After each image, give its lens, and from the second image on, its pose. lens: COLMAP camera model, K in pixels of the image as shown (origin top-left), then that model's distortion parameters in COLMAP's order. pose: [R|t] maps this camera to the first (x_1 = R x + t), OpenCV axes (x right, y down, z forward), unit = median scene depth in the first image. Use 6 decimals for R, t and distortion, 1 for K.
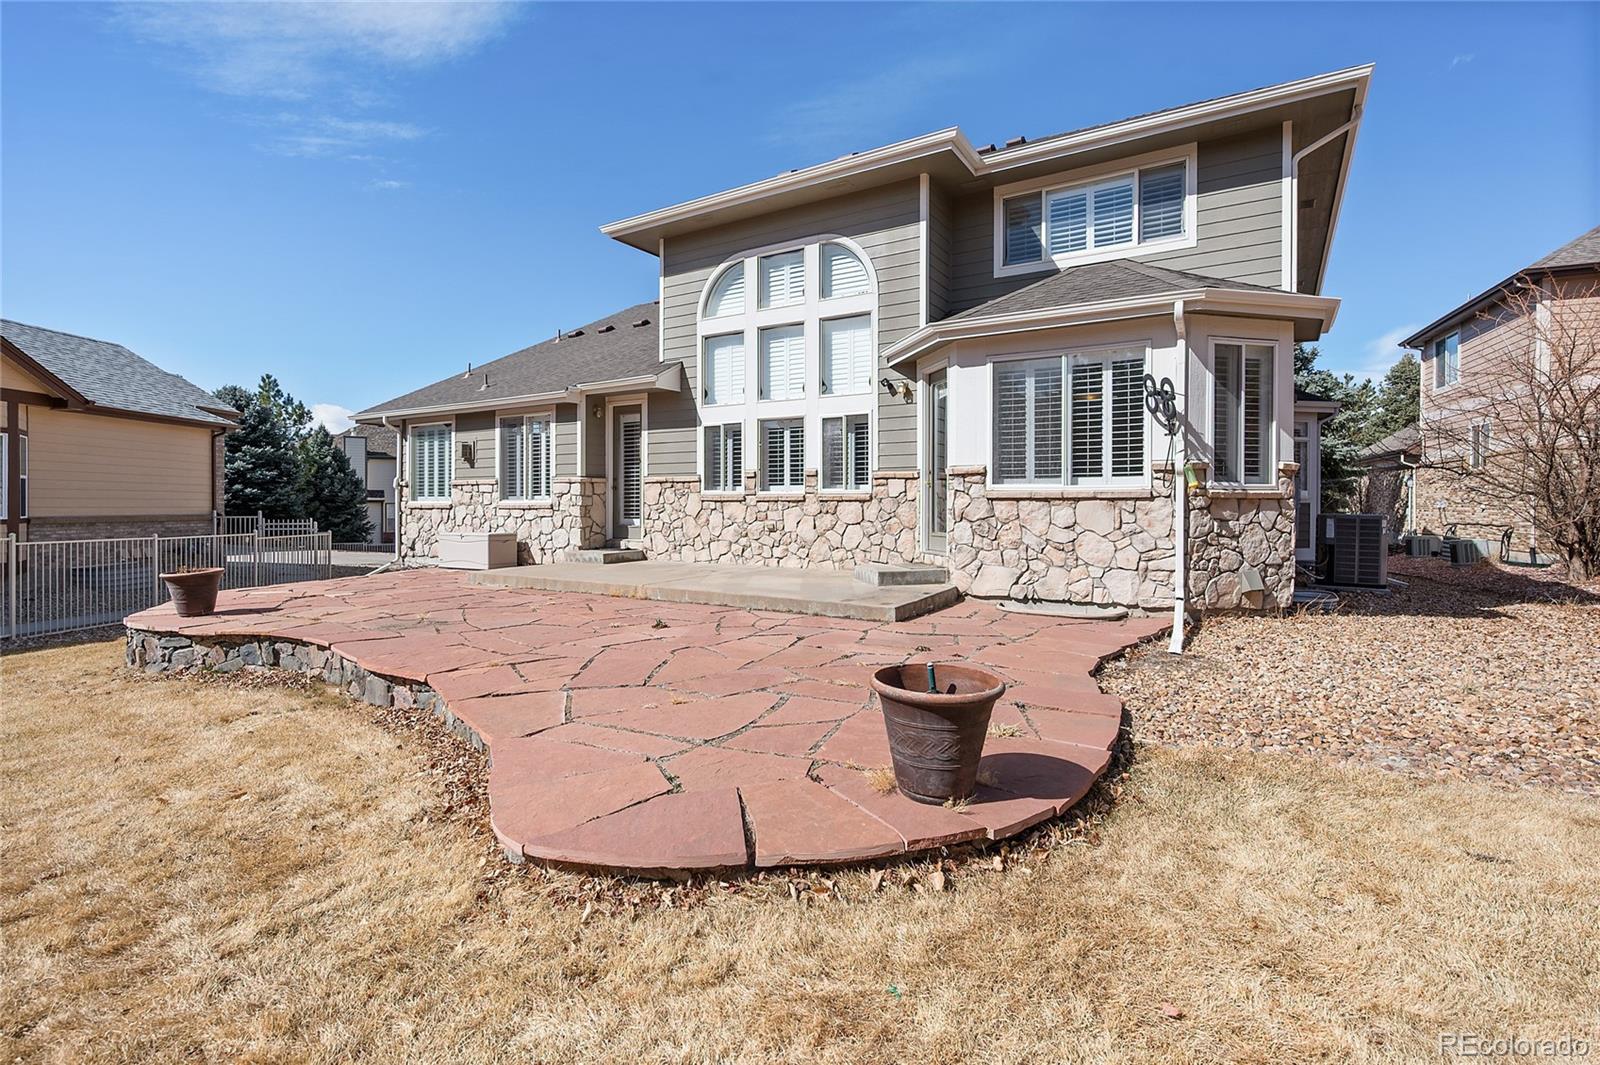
lens RADIAL K [[747.5, 0, 811.7], [0, 747.5, 504.5], [0, 0, 1]] dist [0.001541, -0.000078]
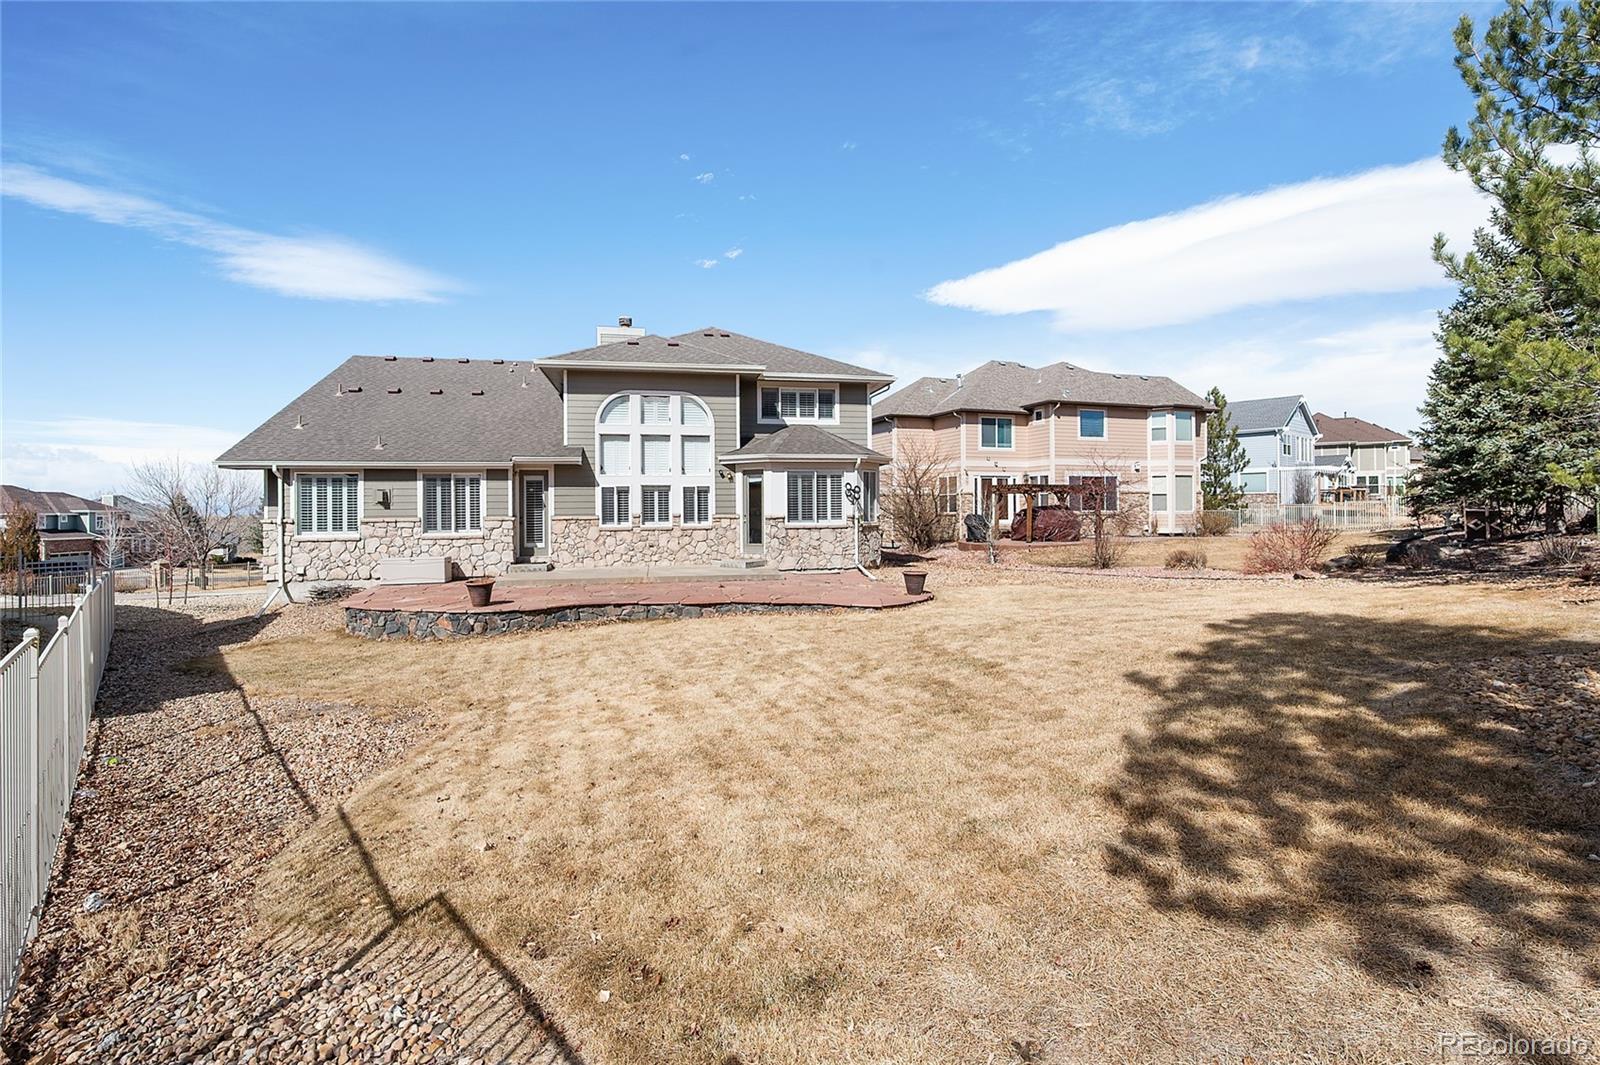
lens RADIAL K [[729.7, 0, 804.3], [0, 729.7, 499.5], [0, 0, 1]] dist [0.002895, -0.001409]
pose [[0.731162, 0.001512, 0.682202, -1.038166], [0.009025, 0.999889, -0.011888, -0.057501], [-0.682144, 0.014849, 0.731067, -0.587151]]
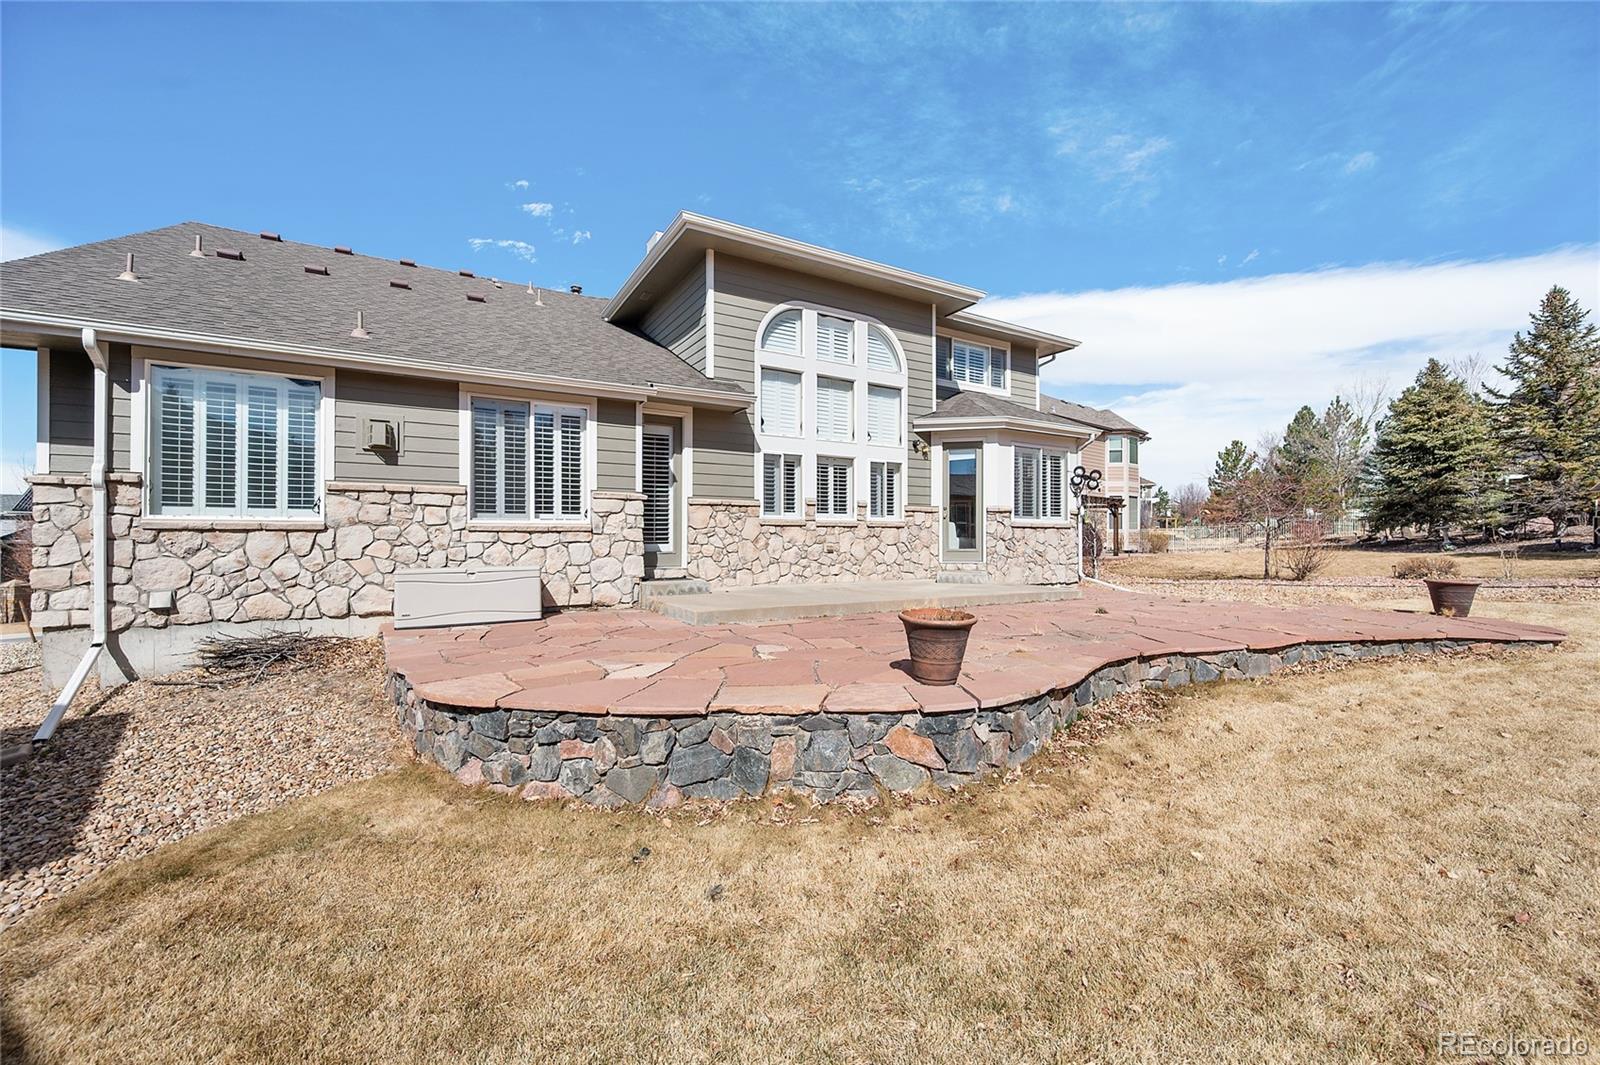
lens RADIAL K [[634.9, 0, 803.2], [0, 634.9, 531.6], [0, 0, 1]] dist [0.000275, -0.001265]
pose [[0.468684, 0.009992, 0.883309, -0.984173], [-0.001320, 0.999943, -0.010610, 0.014689], [-0.883365, 0.003807, 0.468671, 0.596124]]
